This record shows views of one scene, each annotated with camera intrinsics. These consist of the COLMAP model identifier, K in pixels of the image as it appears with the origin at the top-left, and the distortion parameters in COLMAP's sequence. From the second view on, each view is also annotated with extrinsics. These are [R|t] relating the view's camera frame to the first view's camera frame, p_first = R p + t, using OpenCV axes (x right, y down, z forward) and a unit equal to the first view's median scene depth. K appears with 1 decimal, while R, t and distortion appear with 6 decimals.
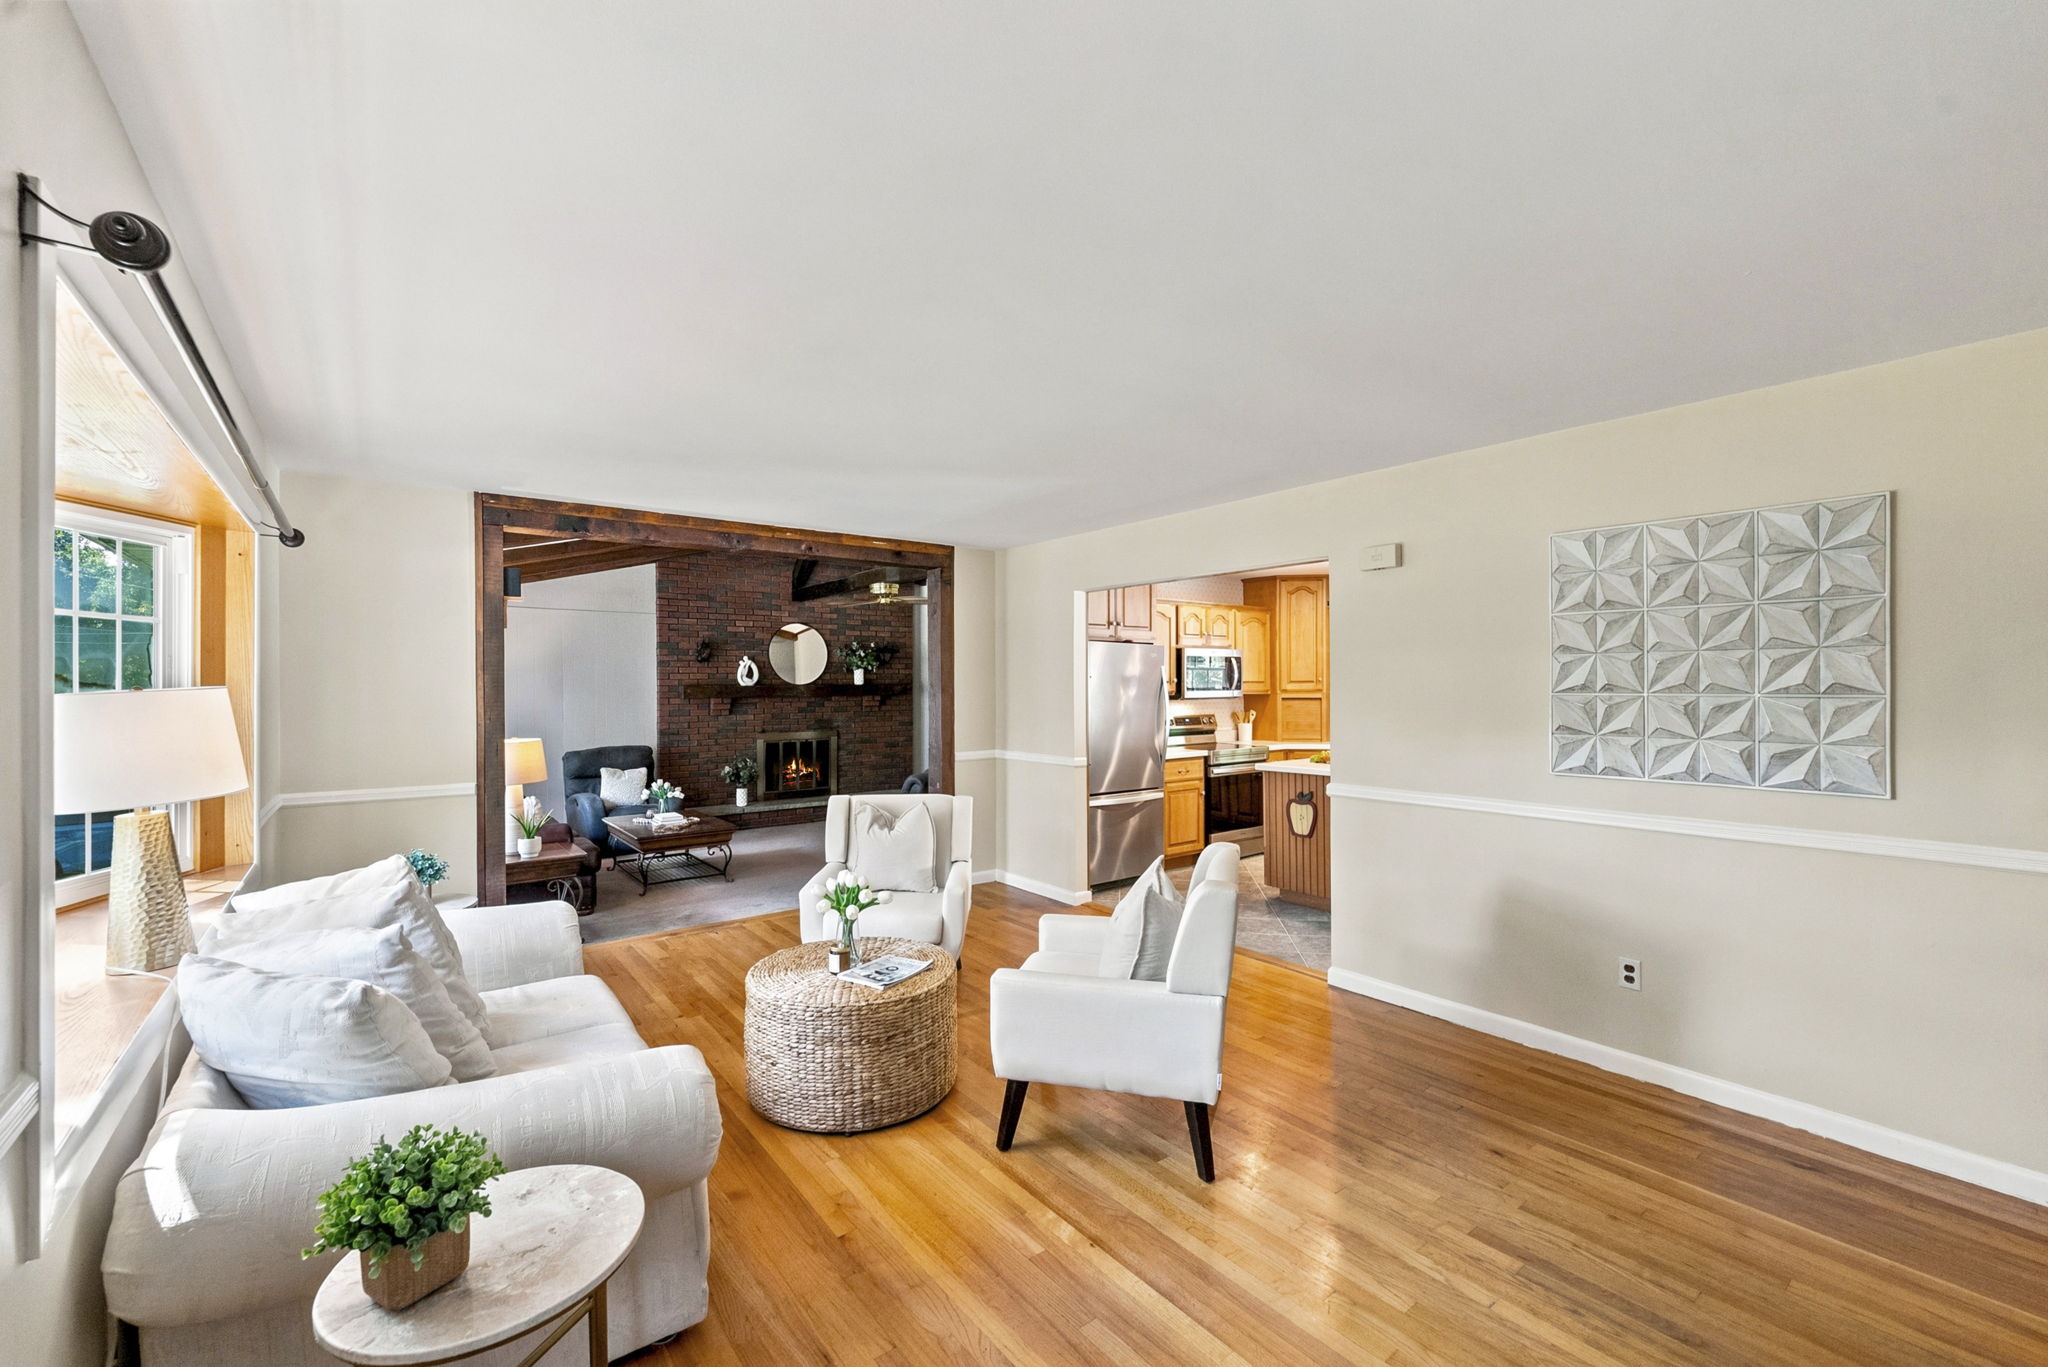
lens RADIAL K [[835.8, 0, 1024.0], [0, 835.8, 683.5], [0, 0, 1]] dist [-0.001298, 0.000046]
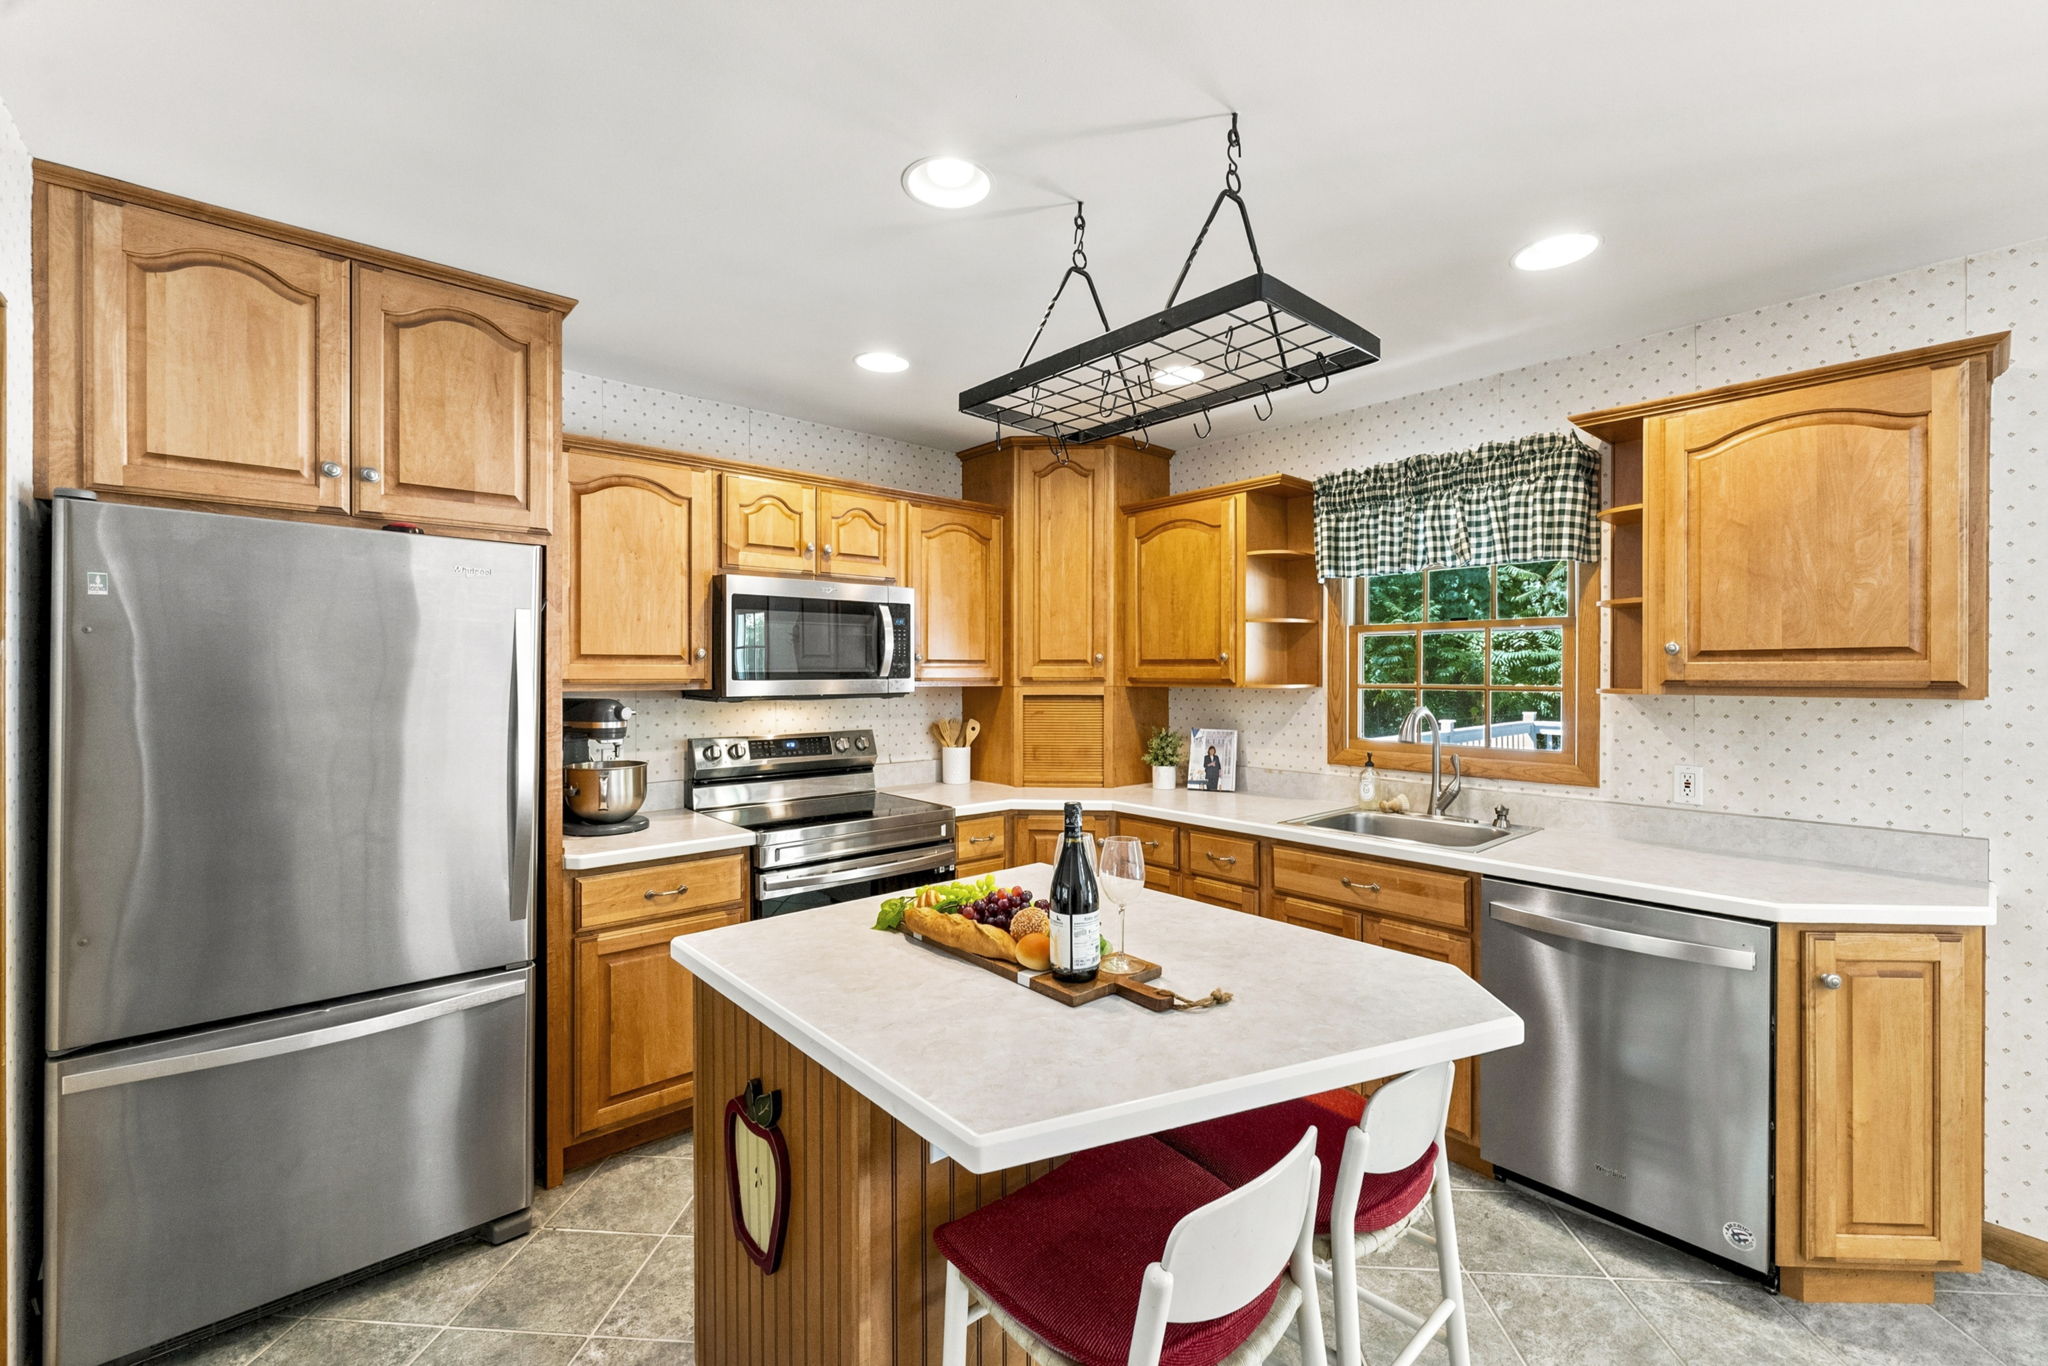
lens RADIAL K [[851.9, 0, 1031.0], [0, 851.9, 671.3], [0, 0, 1]] dist [-0.001598, -0.000384]
pose [[0.997931, 0.005450, 0.064068, 0.292024], [-0.005568, 0.999983, 0.001666, 0.002920], [-0.064057, -0.002020, 0.997944, 0.535316]]
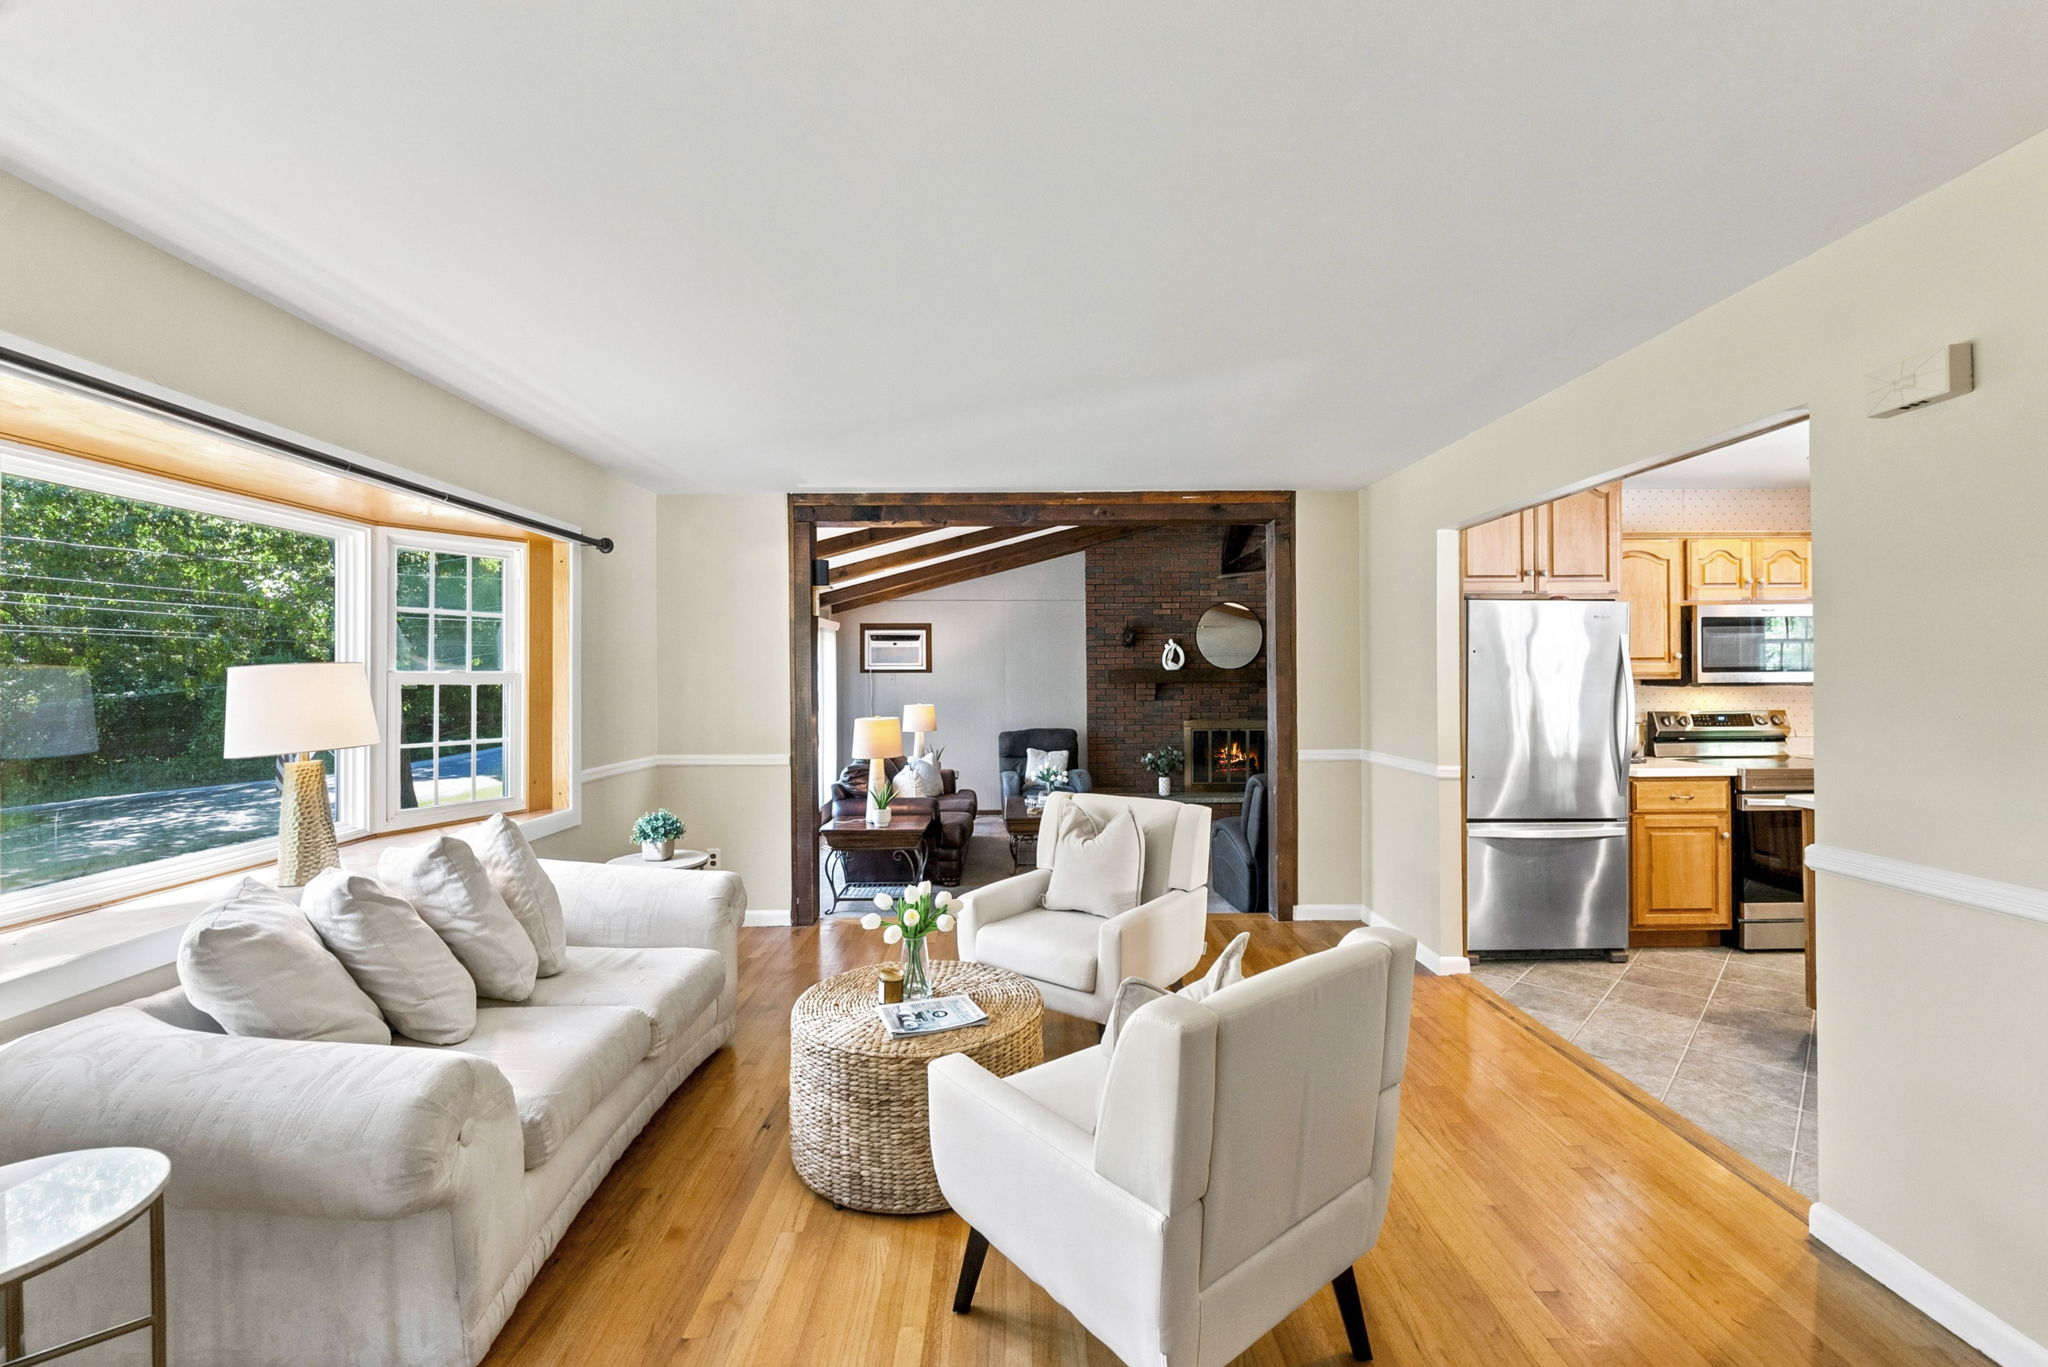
lens RADIAL K [[851.9, 0, 1031.0], [0, 851.9, 671.8], [0, 0, 1]] dist [-0.001598, -0.000384]
pose [[0.802199, -0.004271, -0.597042, 0.159938], [0.004536, 0.999989, -0.001059, 0.006270], [0.597040, -0.001859, 0.802209, 0.160477]]
